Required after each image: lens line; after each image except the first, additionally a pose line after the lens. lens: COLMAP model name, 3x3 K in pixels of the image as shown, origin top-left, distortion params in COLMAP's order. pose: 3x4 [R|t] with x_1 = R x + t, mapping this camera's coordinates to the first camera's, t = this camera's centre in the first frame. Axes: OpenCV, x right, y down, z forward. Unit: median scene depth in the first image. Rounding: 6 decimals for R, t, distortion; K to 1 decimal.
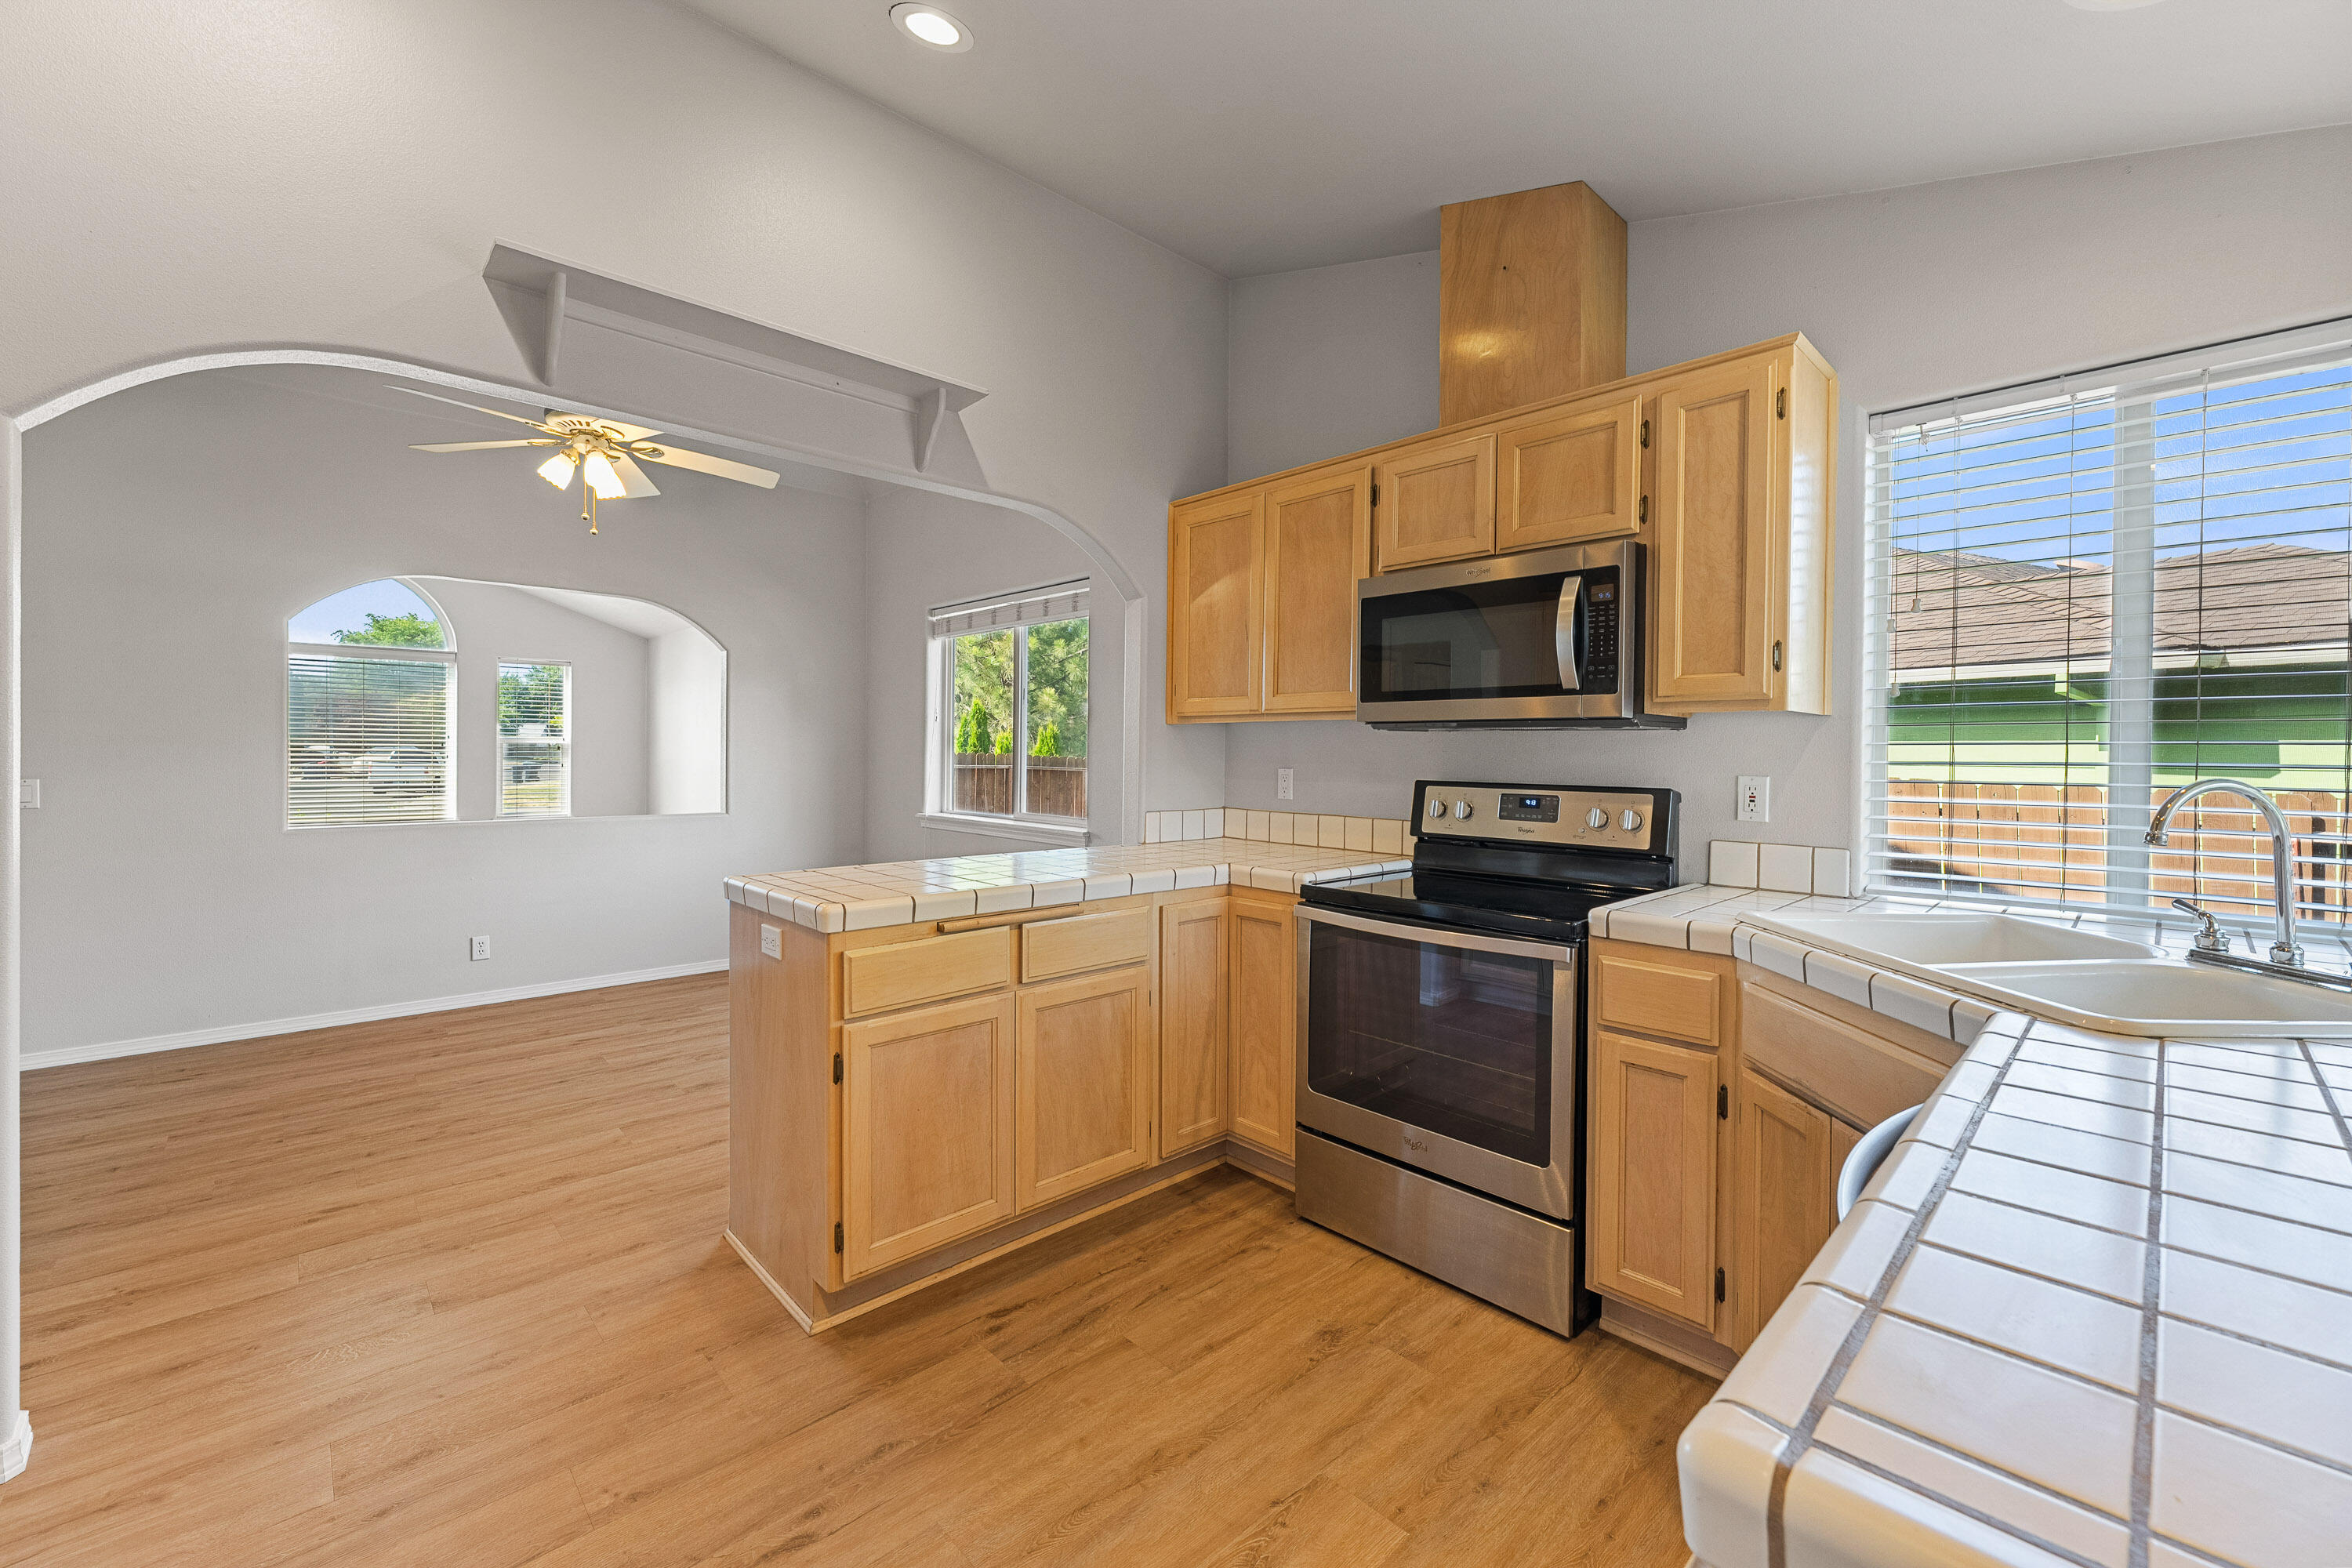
lens RADIAL K [[941.1, 0, 1167.6], [0, 941.1, 759.5], [0, 0, 1]] dist [-0.001841, 0.000388]
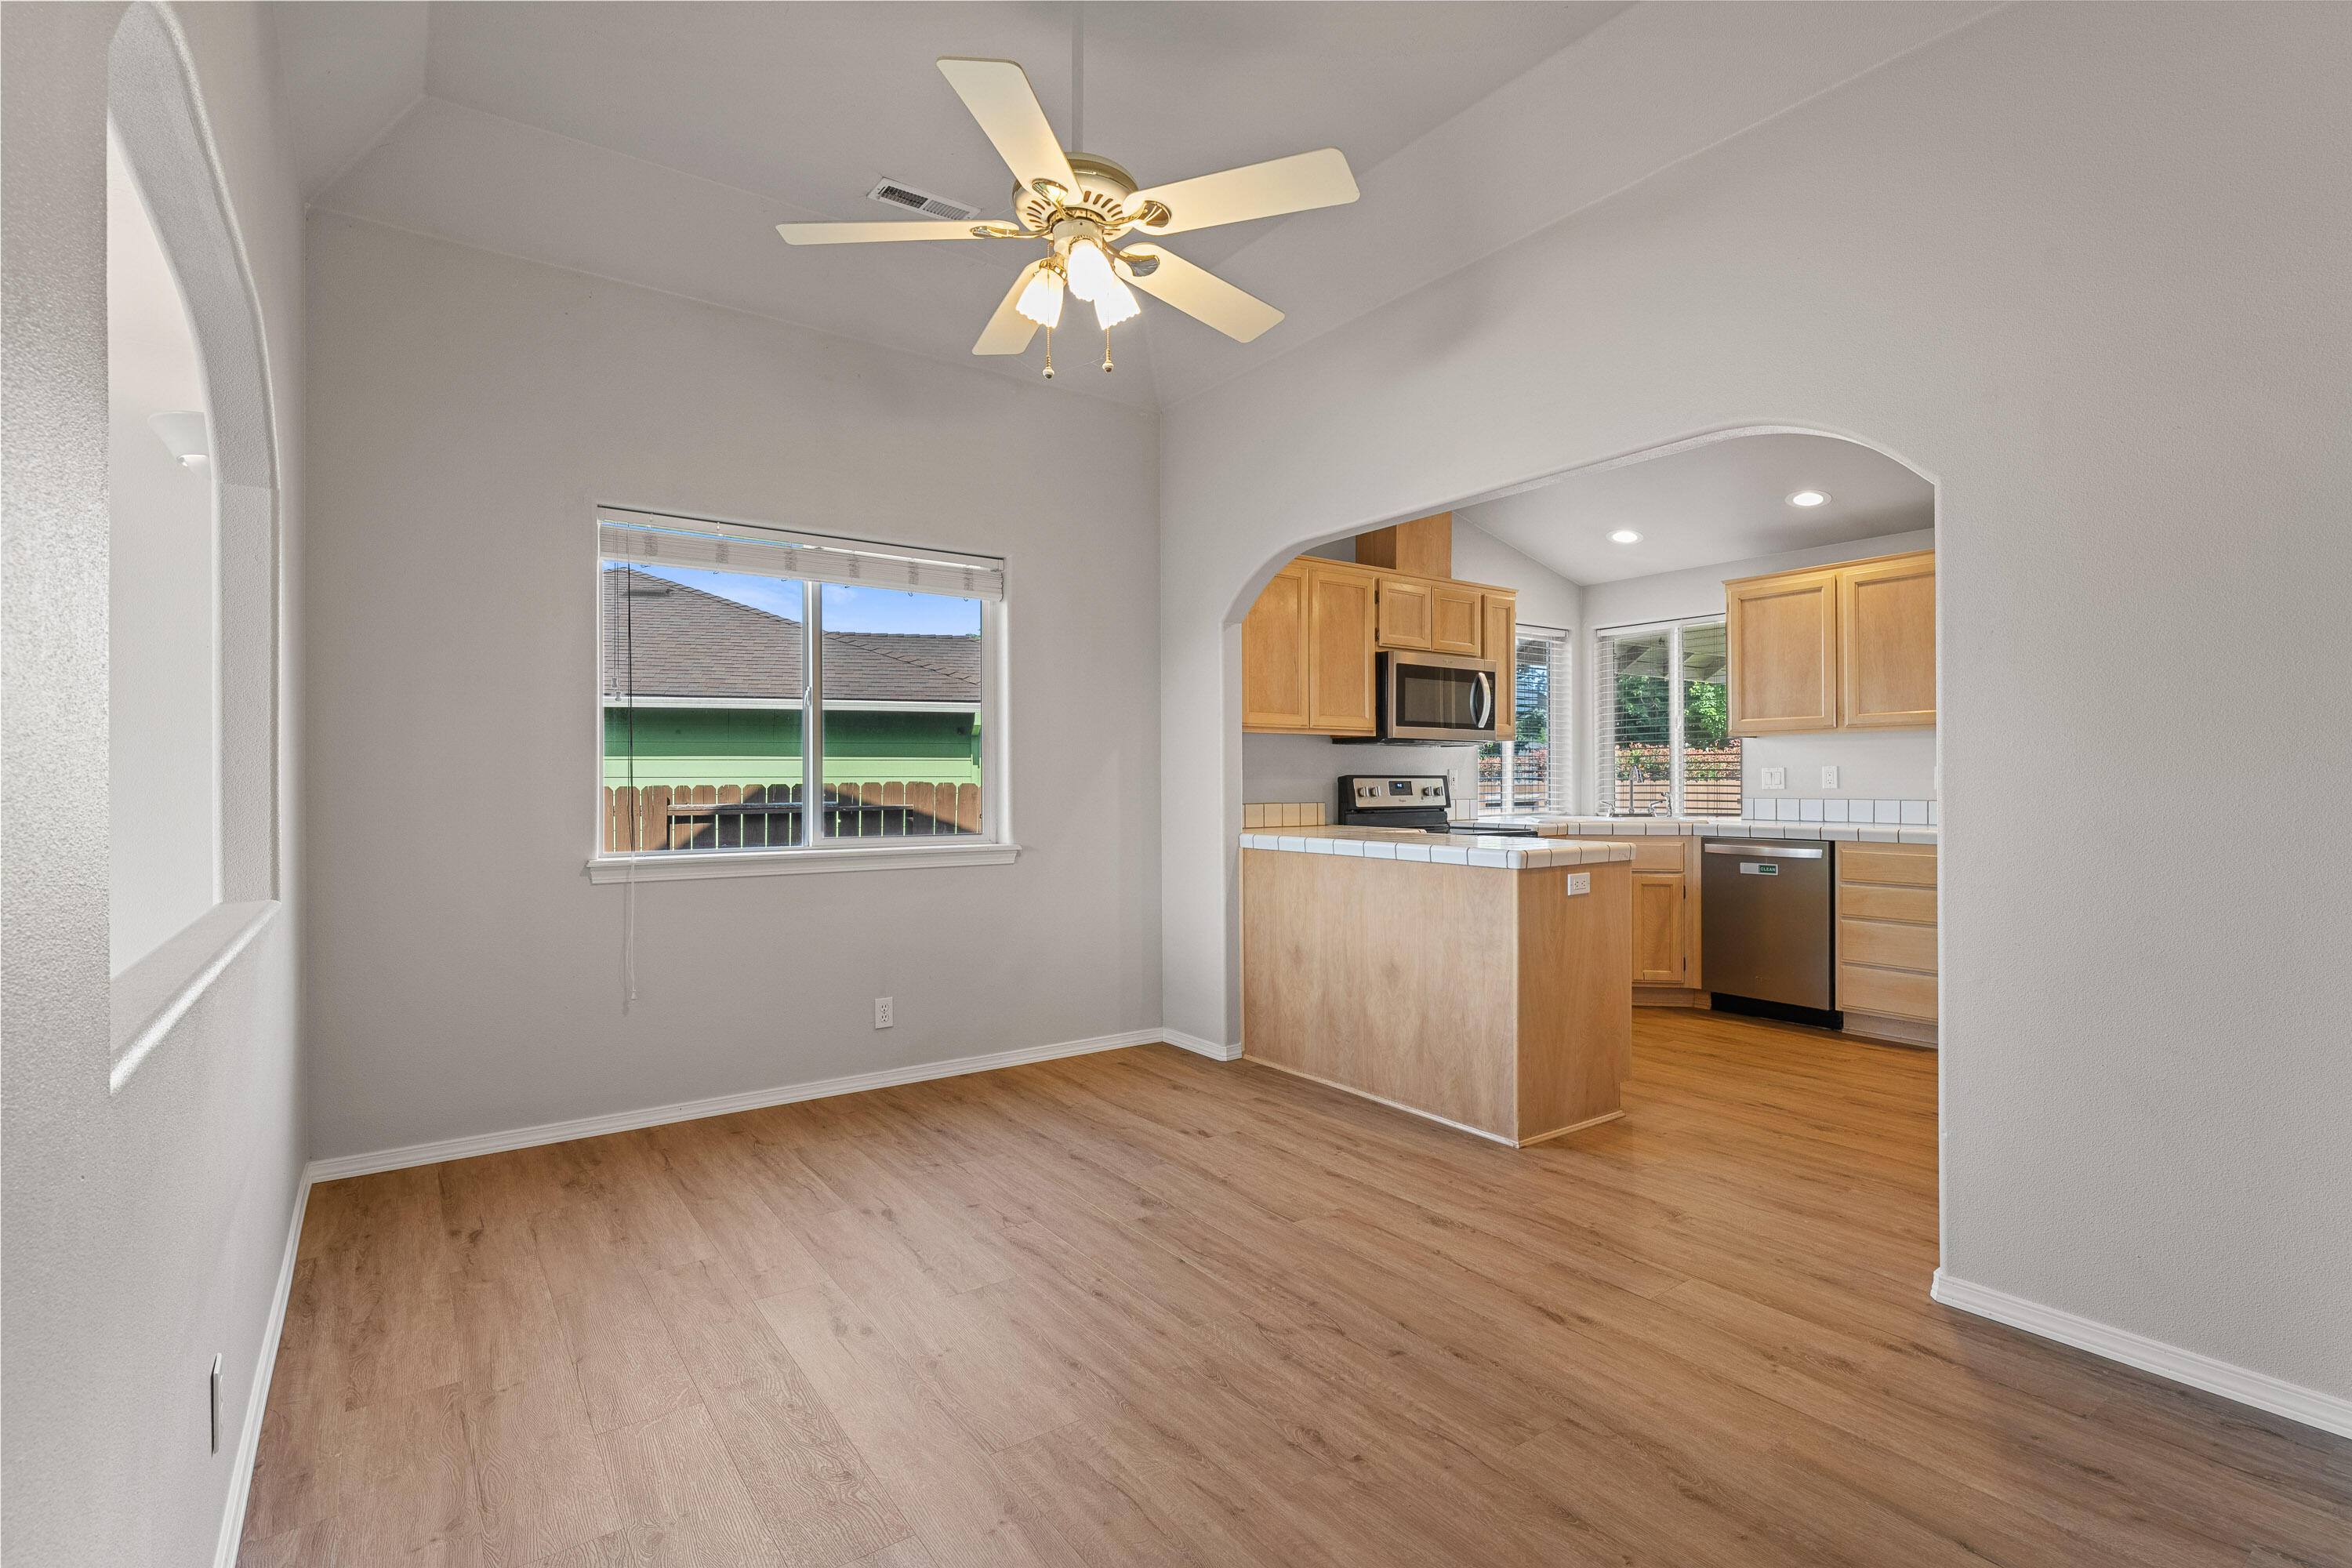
lens RADIAL K [[1130.1, 0, 1152.2], [0, 1130.1, 779.0], [0, 0, 1]] dist [0.000137, 0.000382]
pose [[0.131957, -0.007108, 0.991230, -1.934551], [0.010866, 0.999925, 0.005724, 0.016768], [-0.991196, 0.010016, 0.132025, 1.244881]]
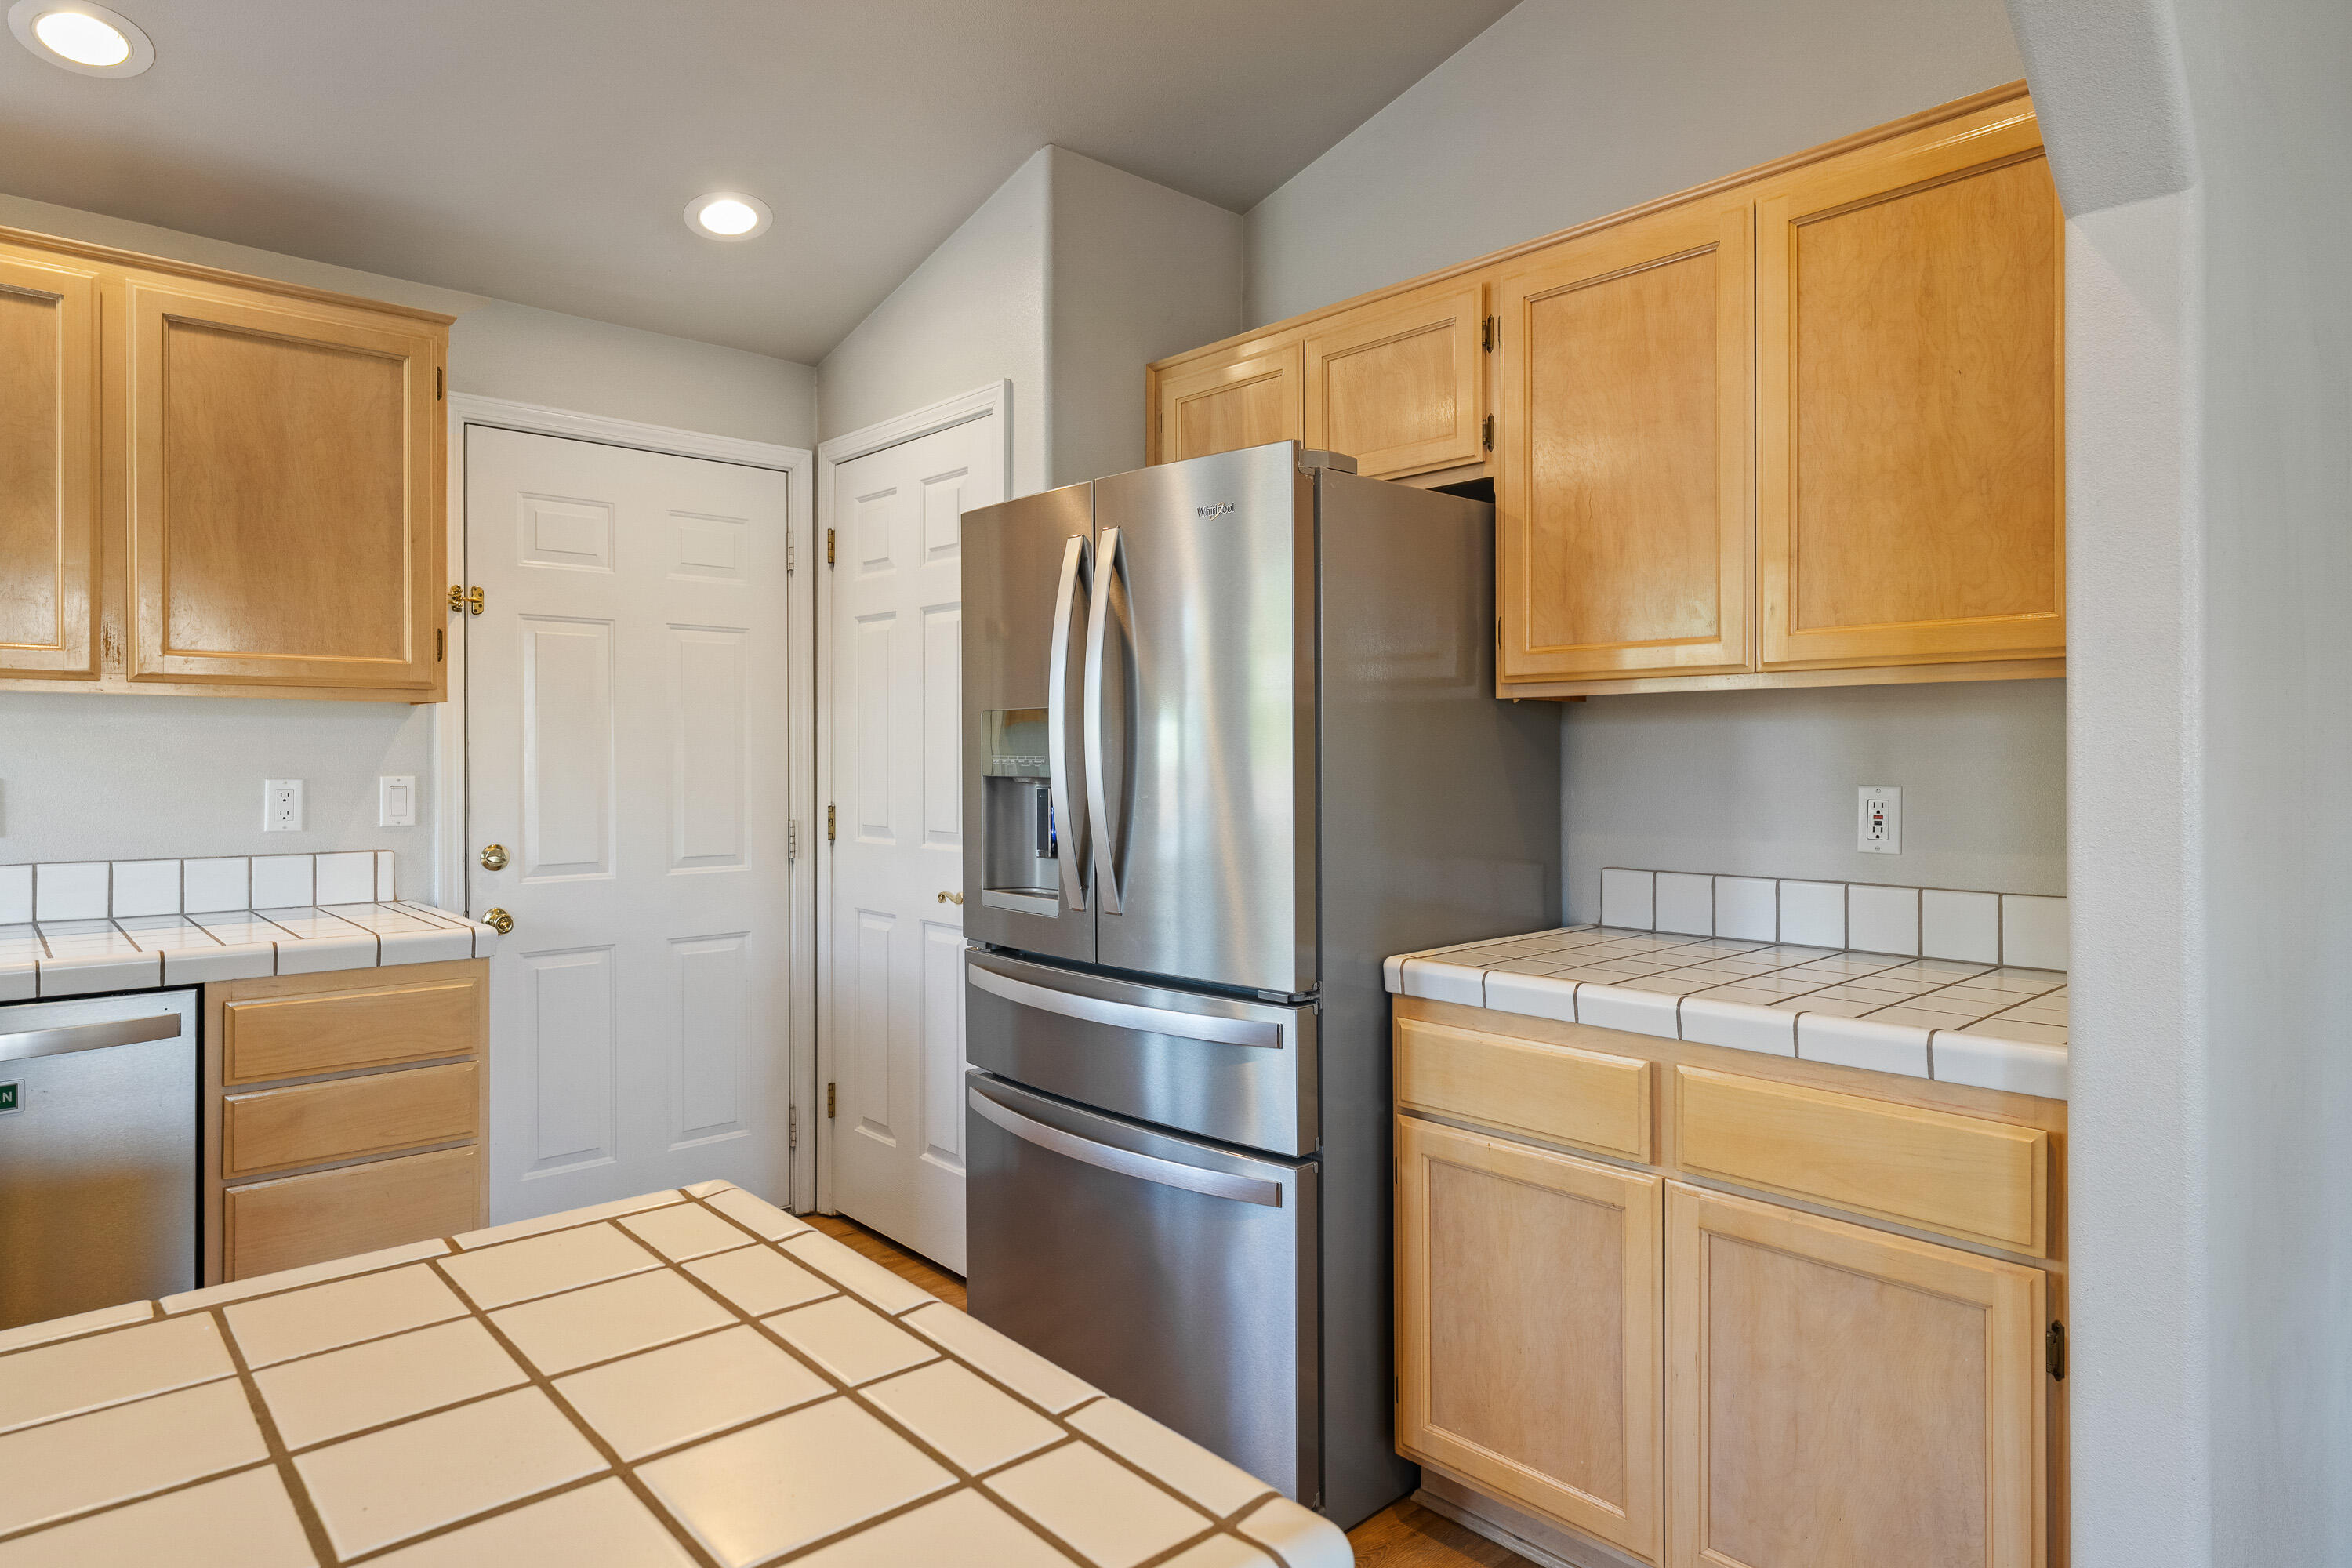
lens RADIAL K [[1352.6, 0, 1201.7], [0, 1352.6, 750.3], [0, 0, 1]] dist [-0.001503, -0.000515]
pose [[-0.999943, -0.010093, 0.003398, -0.438405], [-0.010086, 0.999947, 0.001866, -0.013118], [-0.003417, 0.001831, -0.999992, 1.210055]]
